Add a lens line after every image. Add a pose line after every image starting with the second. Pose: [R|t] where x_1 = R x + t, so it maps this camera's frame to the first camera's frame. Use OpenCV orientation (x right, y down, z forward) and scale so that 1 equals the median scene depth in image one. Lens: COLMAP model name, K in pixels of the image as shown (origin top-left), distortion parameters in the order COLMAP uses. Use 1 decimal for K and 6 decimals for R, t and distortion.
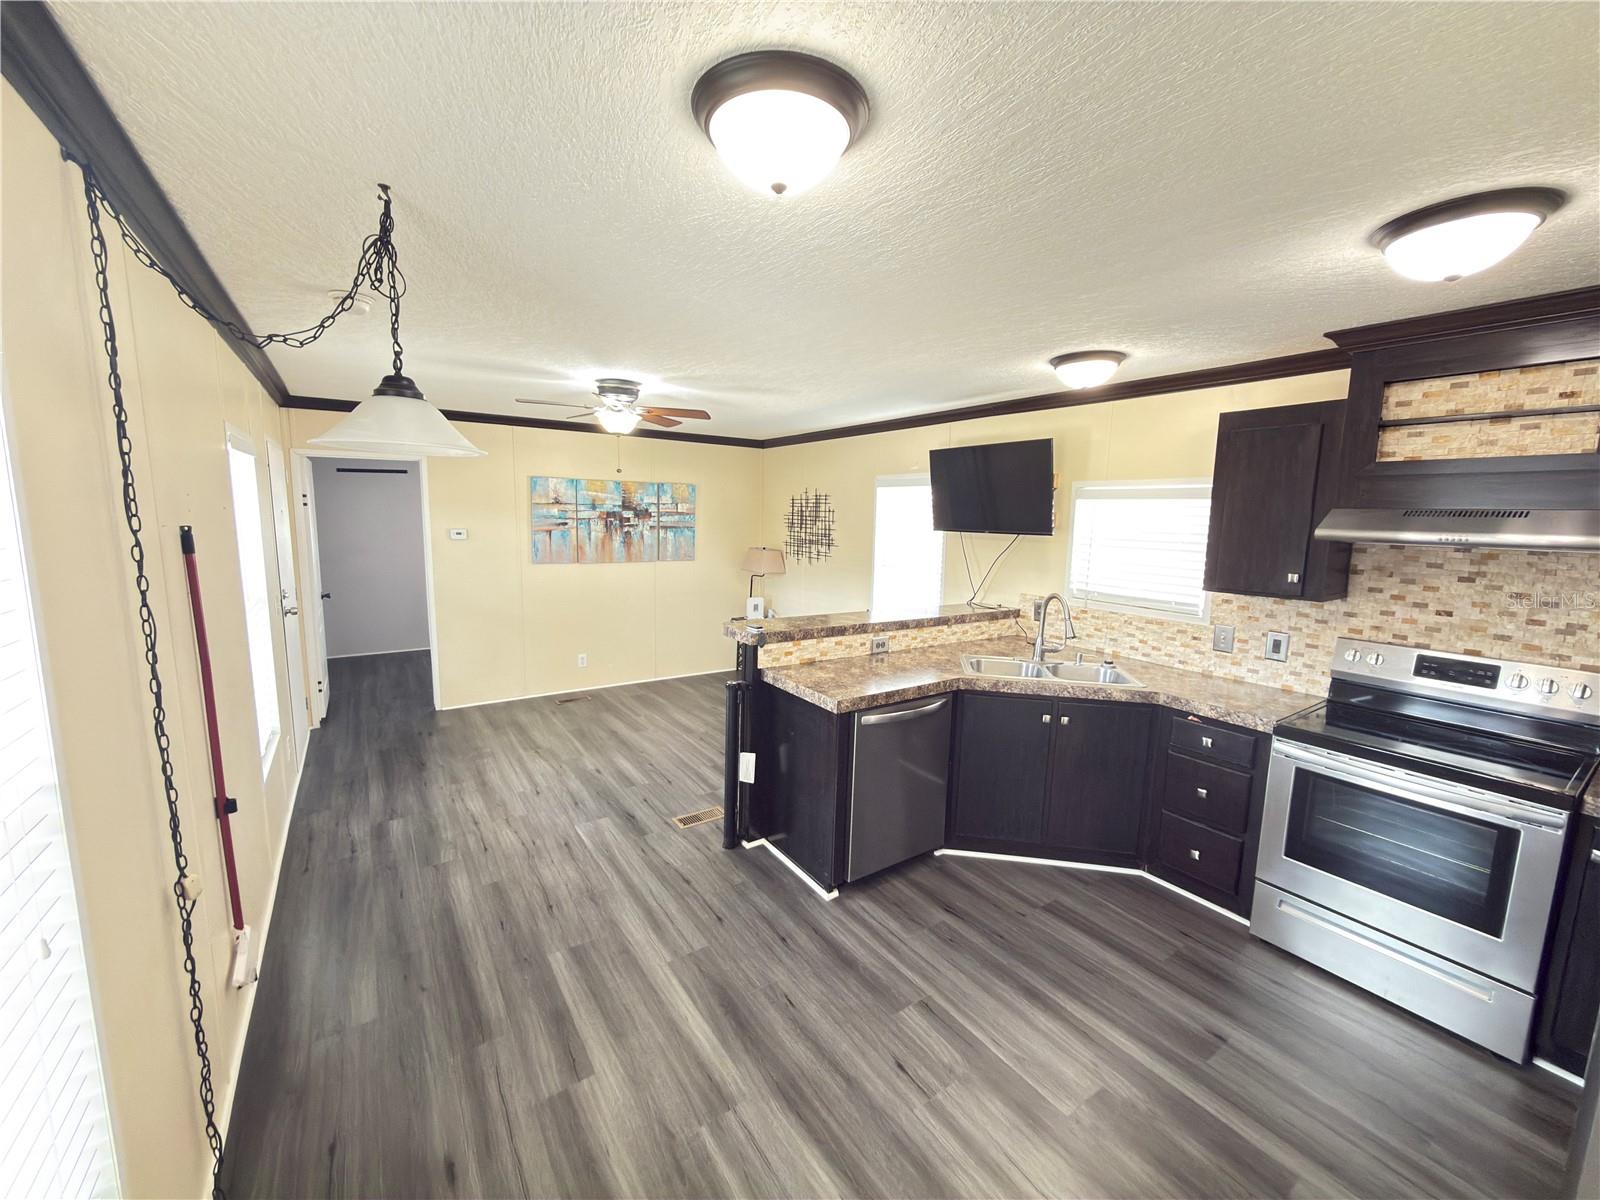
lens RADIAL K [[635.7, 0, 802.1], [0, 635.7, 599.2], [0, 0, 1]] dist [0.000784, 0.000035]
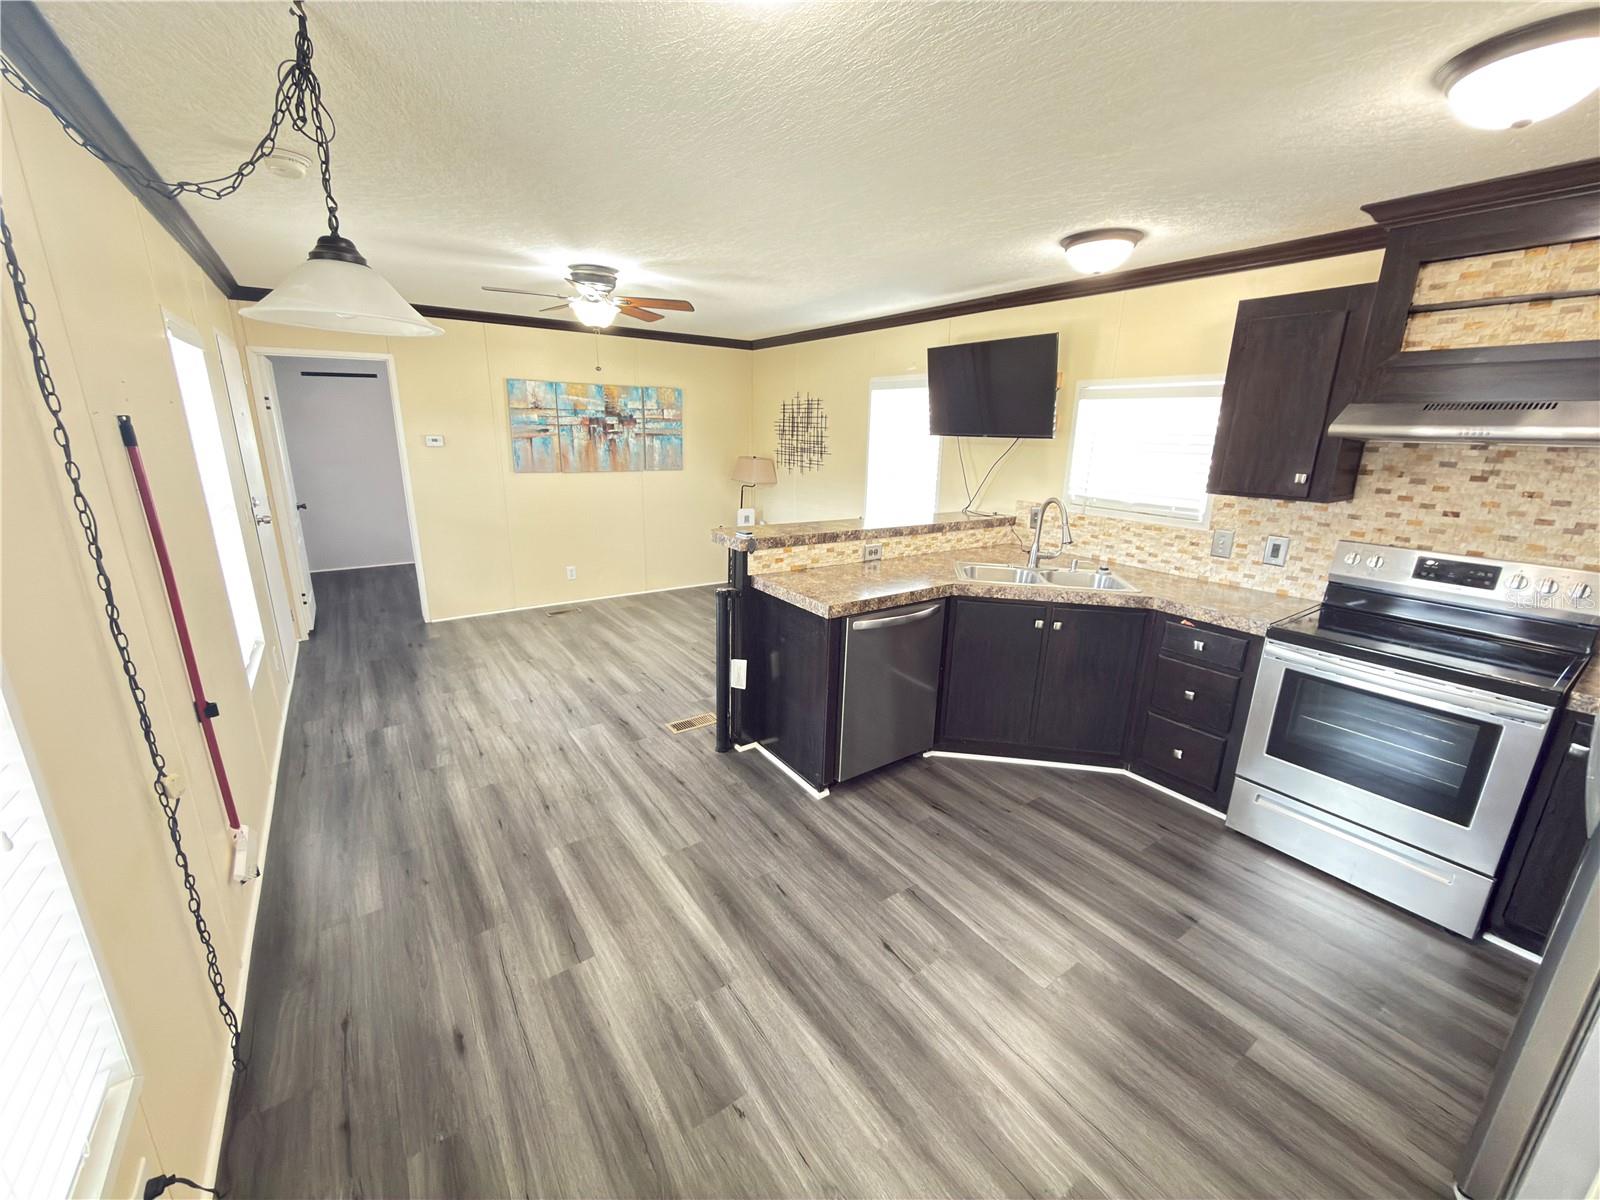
lens RADIAL K [[635.7, 0, 802.1], [0, 635.7, 599.2], [0, 0, 1]] dist [0.000784, 0.000035]
pose [[0.999933, -0.003549, 0.011042, 0.003217], [0.002084, 0.991507, 0.130038, 0.020513], [-0.011410, -0.130006, 0.991448, 0.025361]]
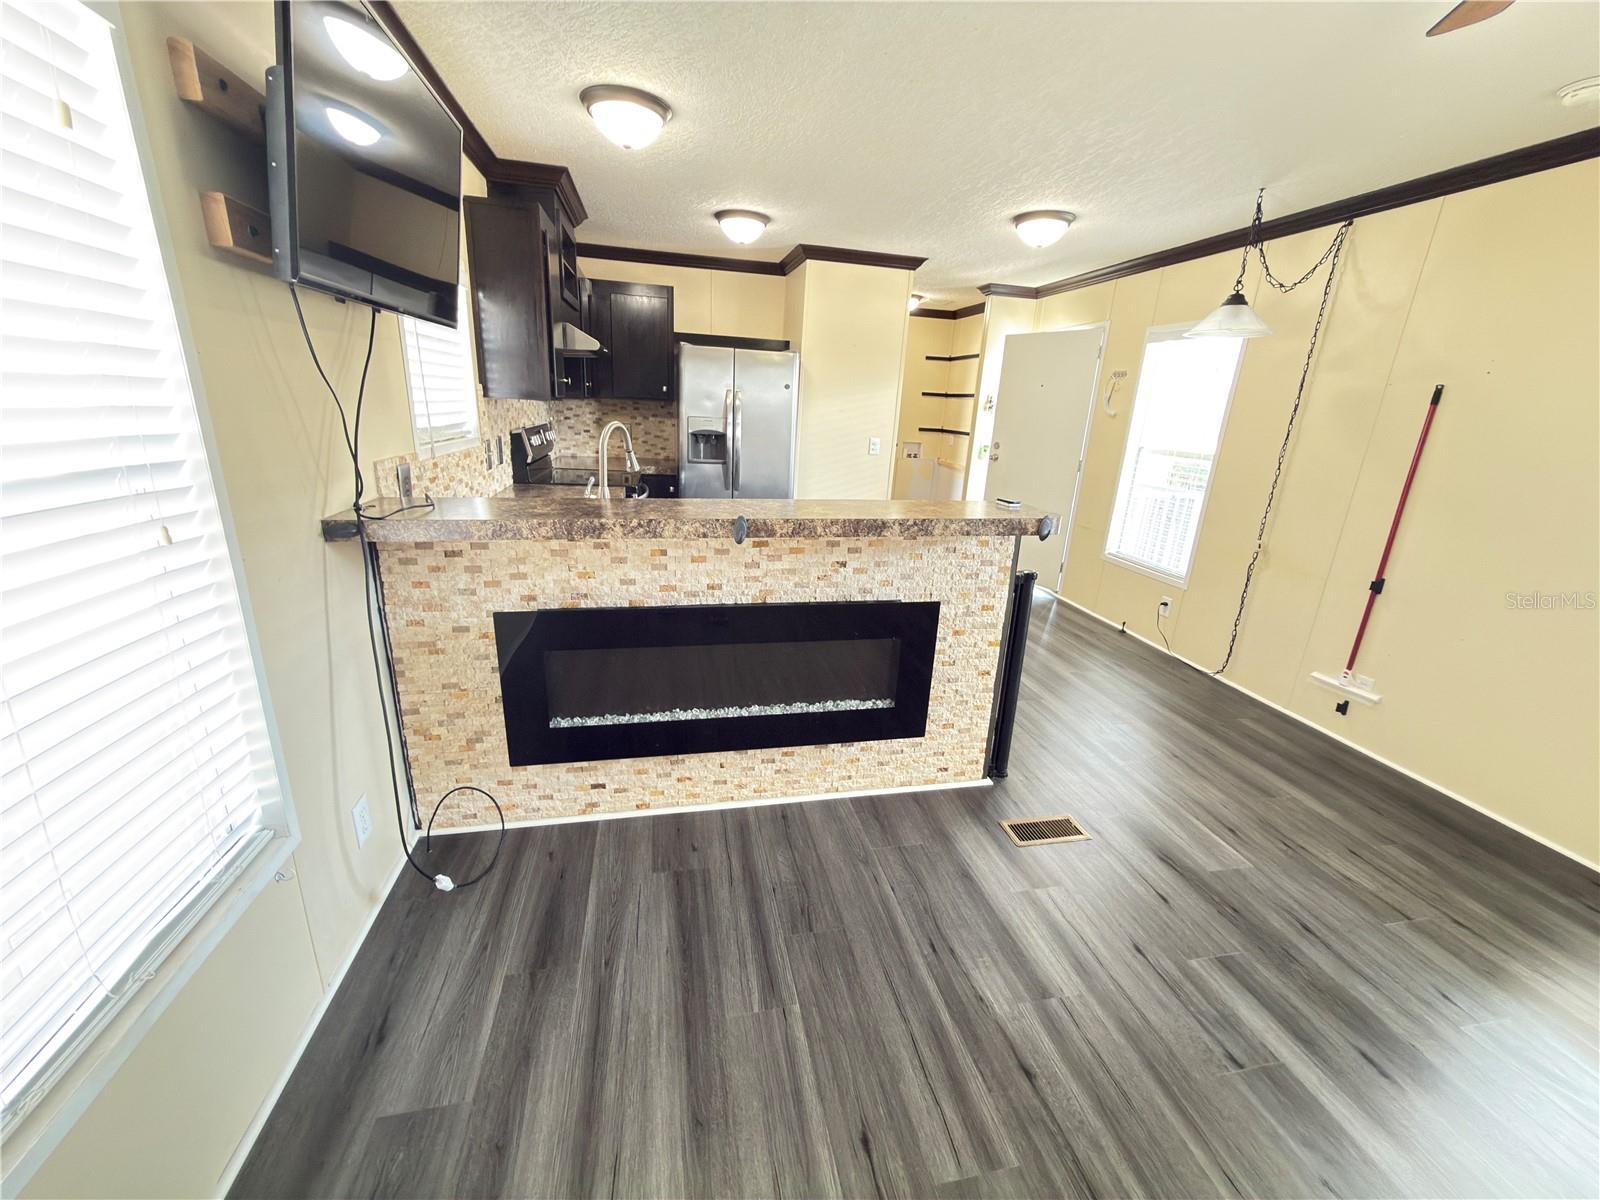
lens RADIAL K [[635.7, 0, 802.1], [0, 635.7, 599.2], [0, 0, 1]] dist [0.000784, 0.000035]
pose [[-0.920381, -0.177457, 0.348437, -0.145048], [-0.015370, 0.906819, 0.421240, -0.169079], [-0.390721, 0.382346, -0.837346, 1.938668]]
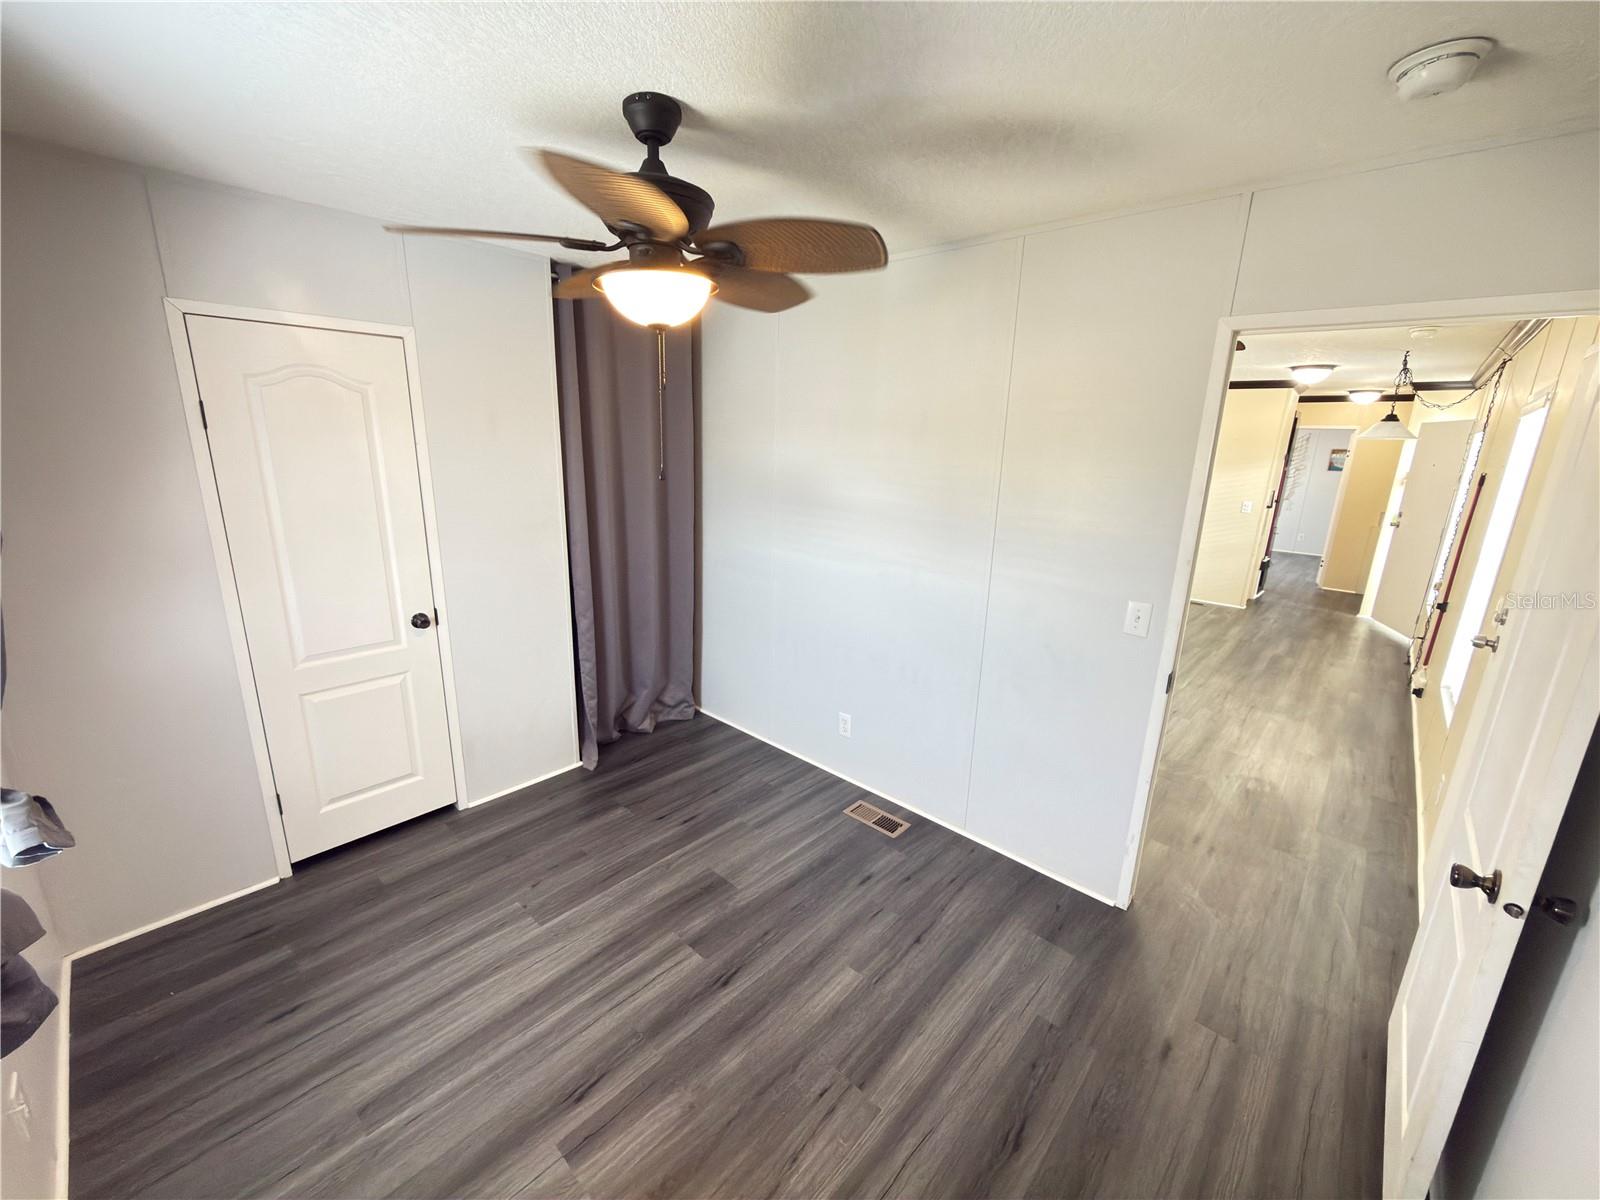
lens RADIAL K [[635.7, 0, 802.1], [0, 635.7, 599.2], [0, 0, 1]] dist [0.000784, 0.000035]
pose [[-0.219527, -0.264247, 0.939139, -1.712253], [0.097782, 0.951814, 0.290670, -0.369887], [-0.970694, 0.155641, -0.183110, 2.441393]]
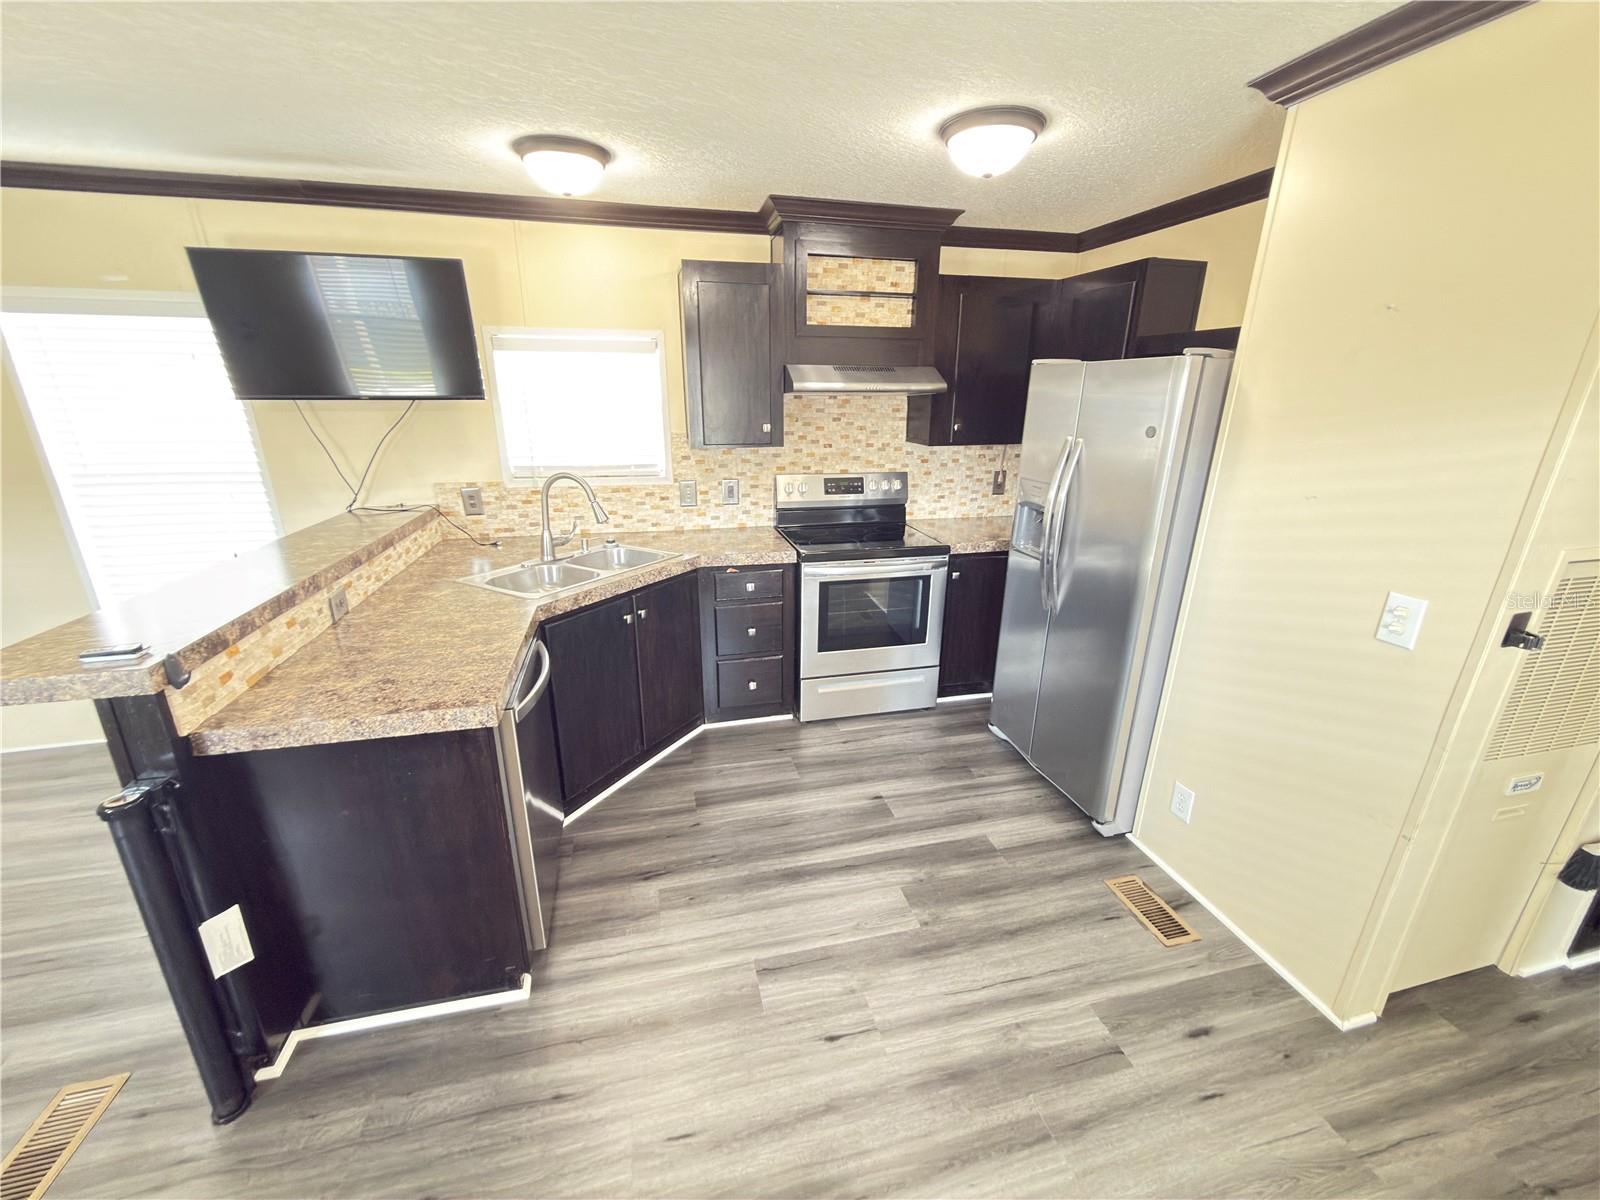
lens RADIAL K [[635.7, 0, 802.1], [0, 635.7, 599.2], [0, 0, 1]] dist [0.000784, 0.000035]
pose [[0.351185, -0.309142, 0.883799, -0.302368], [0.127768, 0.950914, 0.281848, -0.052178], [-0.927547, 0.013941, 0.373445, 0.494360]]
